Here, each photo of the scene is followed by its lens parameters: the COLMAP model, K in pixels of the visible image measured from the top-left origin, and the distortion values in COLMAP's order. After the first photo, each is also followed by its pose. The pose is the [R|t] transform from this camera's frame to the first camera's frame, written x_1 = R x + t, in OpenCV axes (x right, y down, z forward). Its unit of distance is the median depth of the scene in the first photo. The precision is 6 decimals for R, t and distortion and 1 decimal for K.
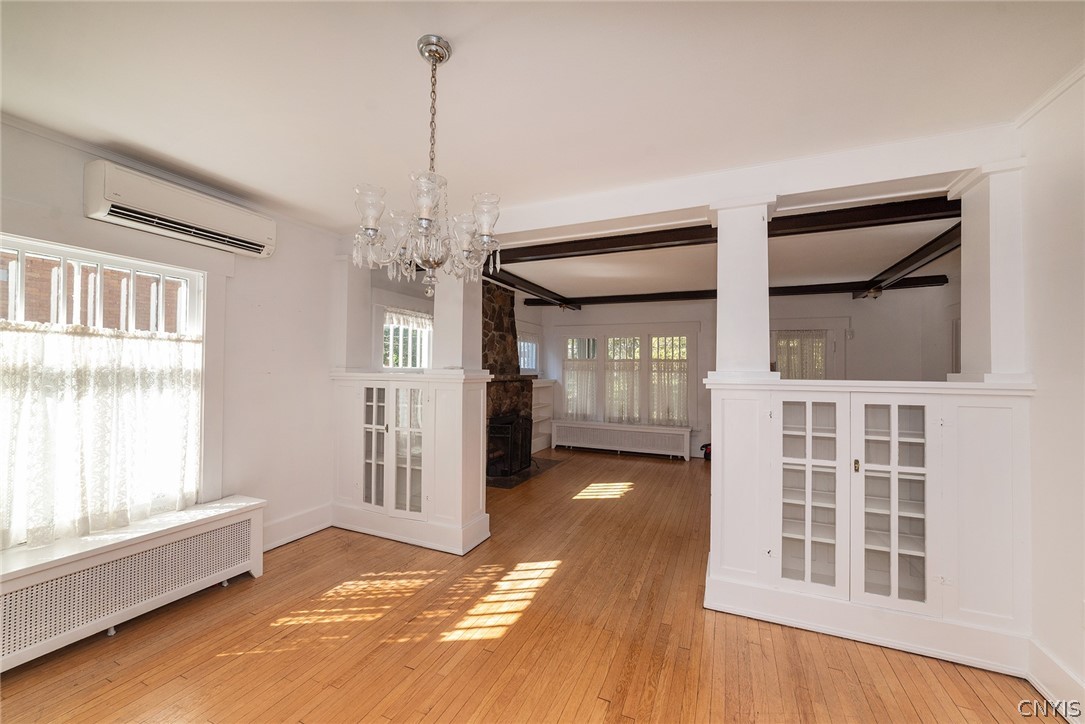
lens RADIAL K [[416.1, 0, 543.8], [0, 416.1, 363.3], [0, 0, 1]] dist [-0.013289, 0.000279]
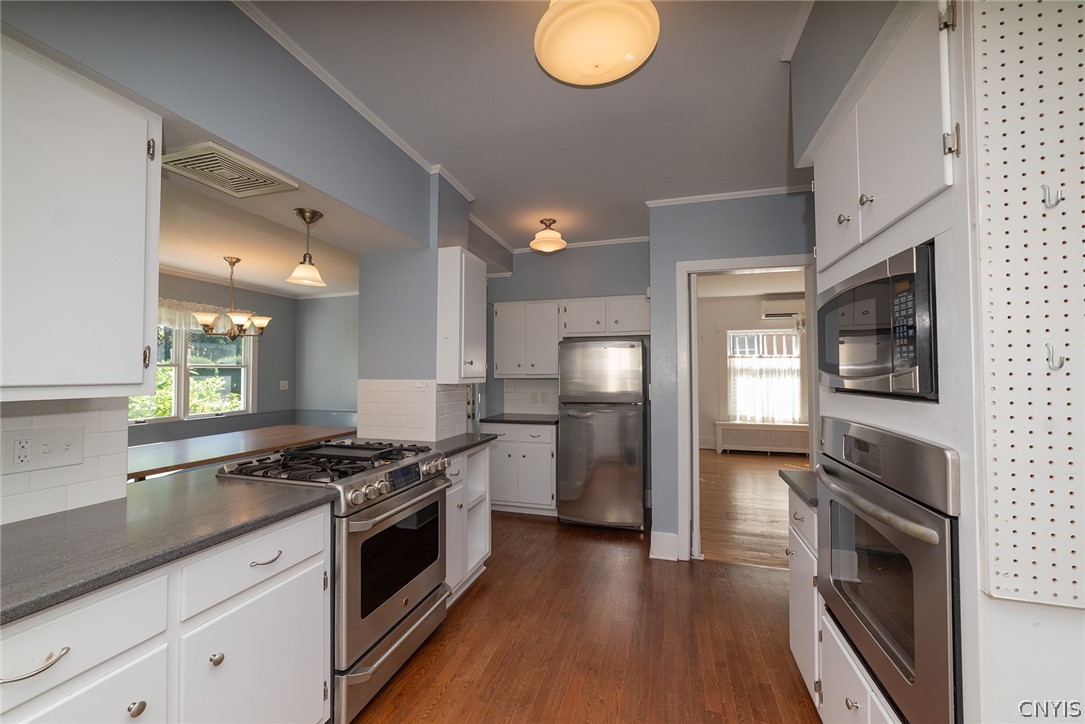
lens RADIAL K [[416.1, 0, 542.5], [0, 416.1, 365.5], [0, 0, 1]] dist [-0.013289, 0.000279]
pose [[0.113504, -0.032048, -0.993021, 1.461762], [0.014526, 0.999426, -0.030594, 0.050153], [0.993431, -0.010952, 0.113904, -0.815292]]
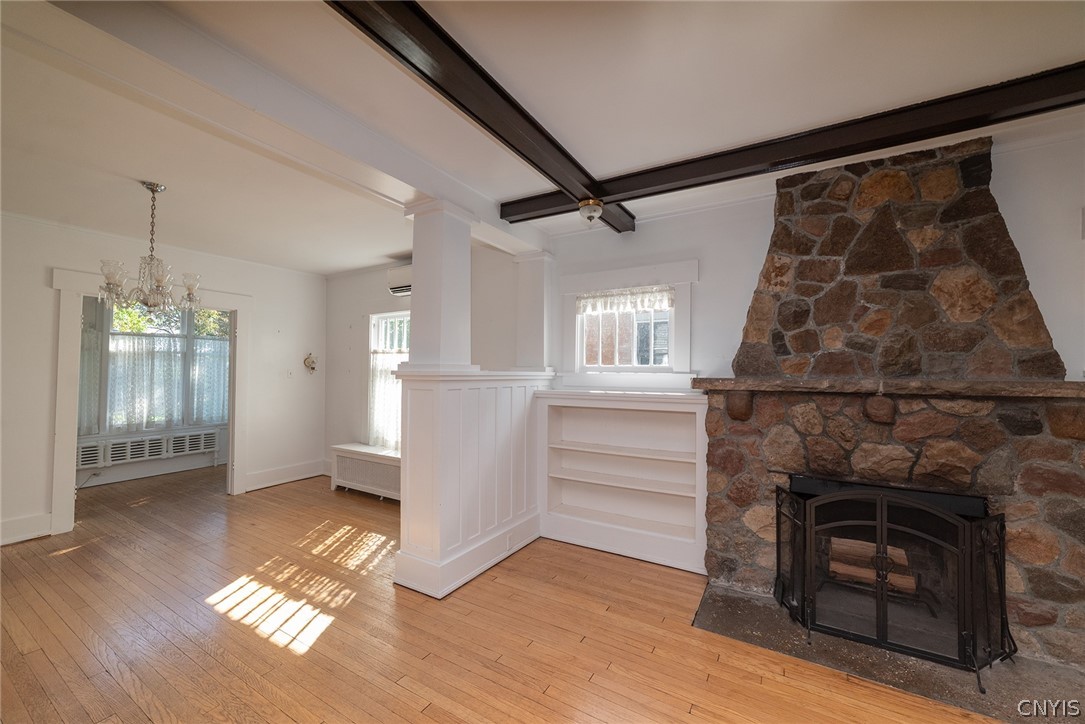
lens RADIAL K [[416.1, 0, 544.2], [0, 416.1, 361.7], [0, 0, 1]] dist [-0.013289, 0.000279]
pose [[-0.115936, -0.040182, -0.992444, 0.731322], [0.007911, 0.999112, -0.041376, 0.056538], [0.993225, -0.012648, -0.115515, 1.633885]]
